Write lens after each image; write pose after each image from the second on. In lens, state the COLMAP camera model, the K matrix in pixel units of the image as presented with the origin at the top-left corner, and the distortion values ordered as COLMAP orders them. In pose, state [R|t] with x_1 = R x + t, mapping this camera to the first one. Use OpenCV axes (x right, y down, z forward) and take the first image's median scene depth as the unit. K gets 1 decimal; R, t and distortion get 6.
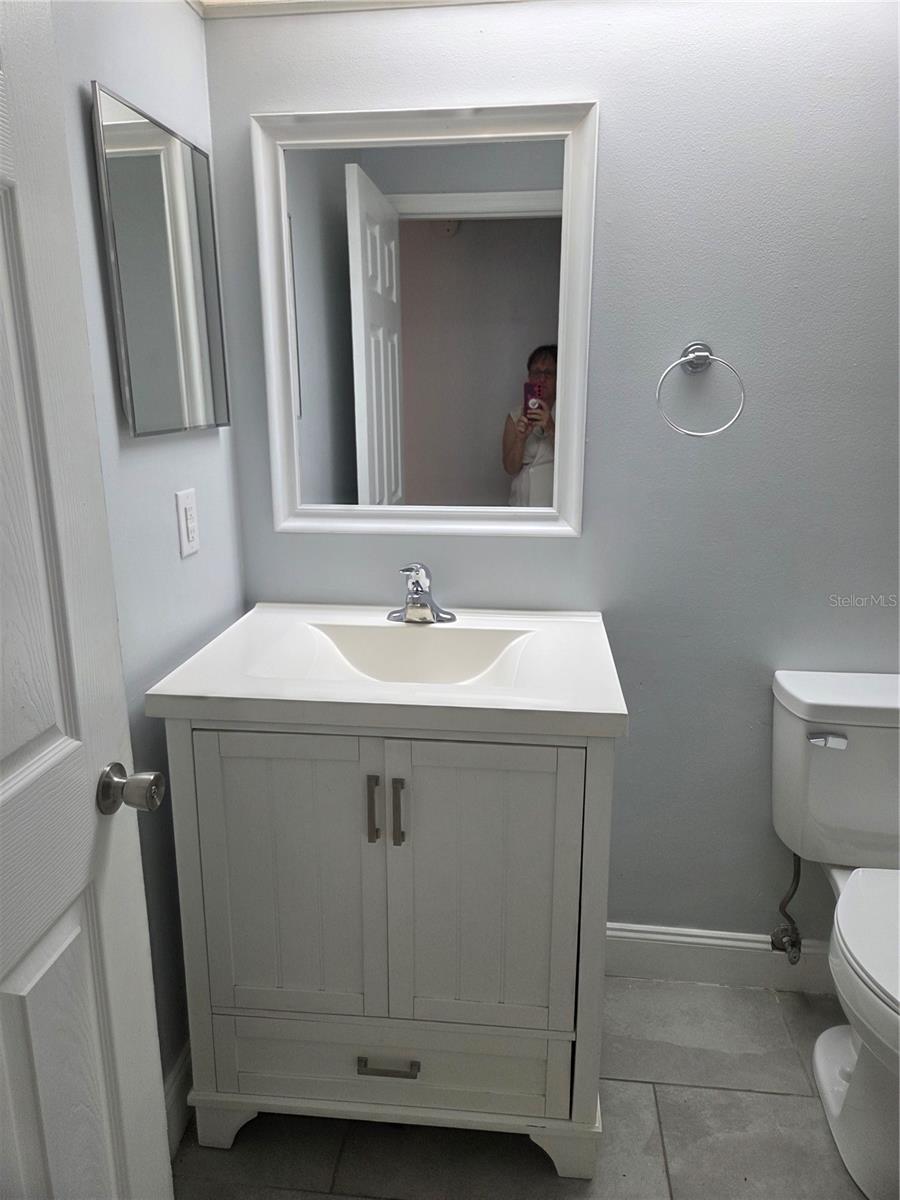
lens RADIAL K [[813.6, 0, 452.0], [0, 813.6, 587.7], [0, 0, 1]] dist [0.070025, -0.060238]
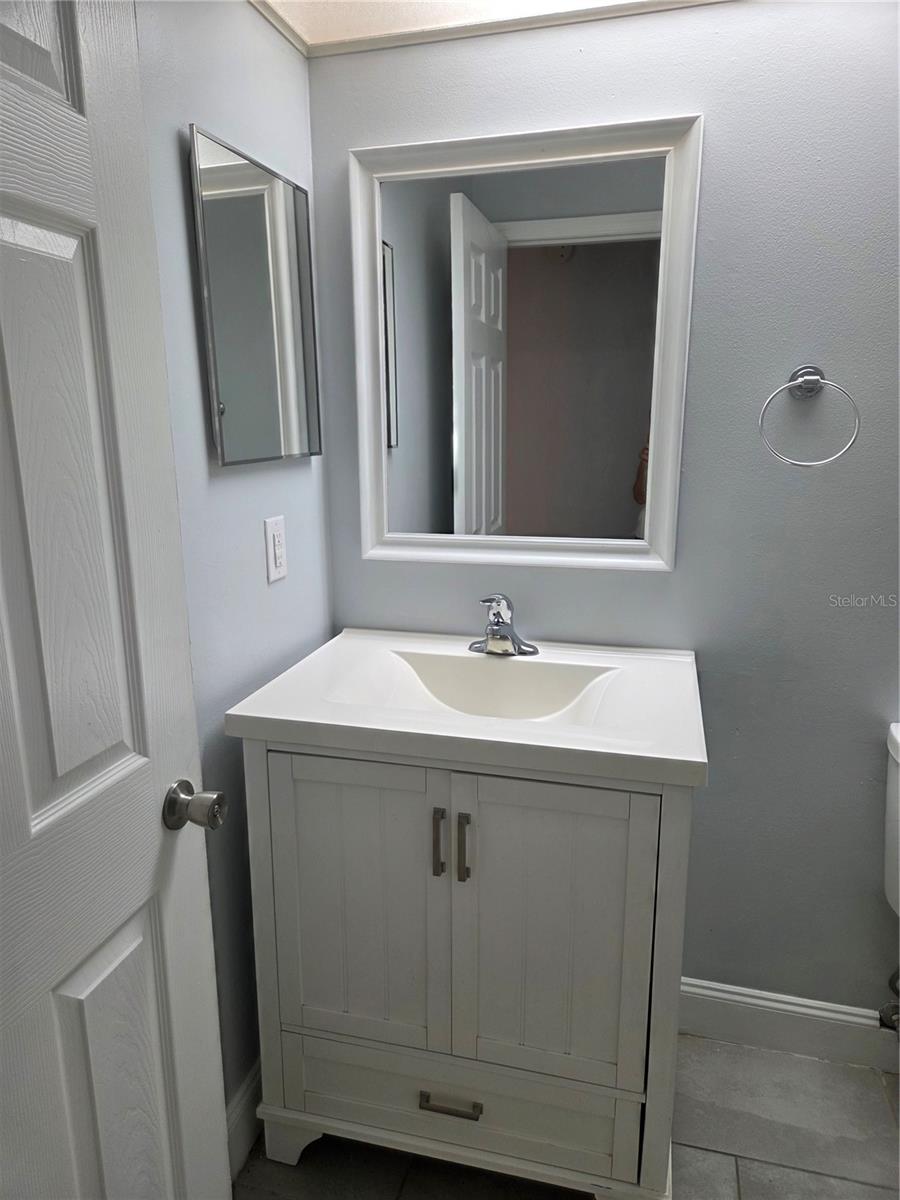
lens RADIAL K [[814.6, 0, 444.0], [0, 814.6, 609.7], [0, 0, 1]] dist [0.062300, -0.048658]
pose [[0.987879, 0.030450, -0.152208, 0.043732], [-0.031591, 0.999488, -0.005083, -0.004699], [0.151976, 0.009829, 0.988335, 0.017572]]
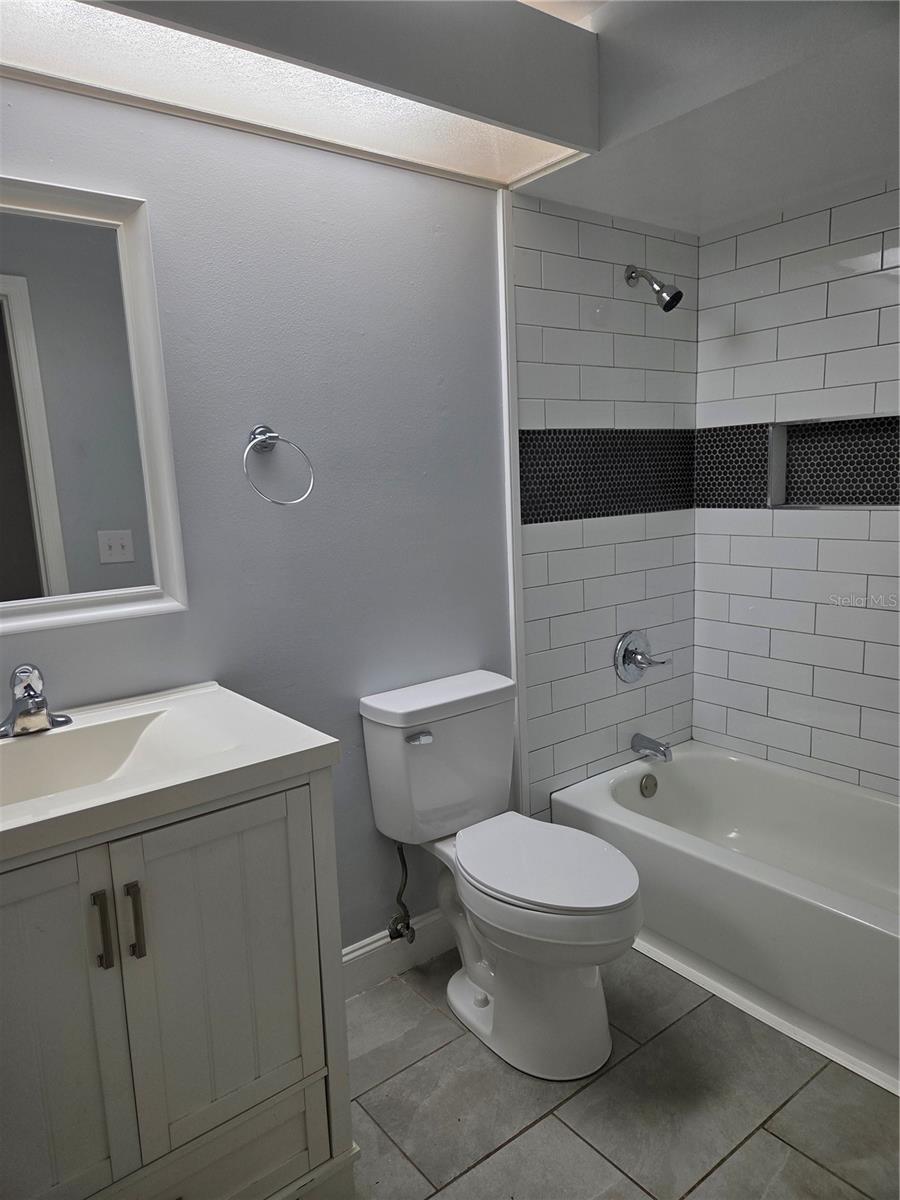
lens RADIAL K [[809.2, 0, 450.5], [0, 809.2, 605.3], [0, 0, 1]] dist [0.067237, -0.055996]
pose [[0.714098, -0.140170, 0.685869, -0.325835], [0.208468, 0.977878, -0.017201, 0.018743], [-0.668285, 0.155265, 0.727522, 0.047395]]
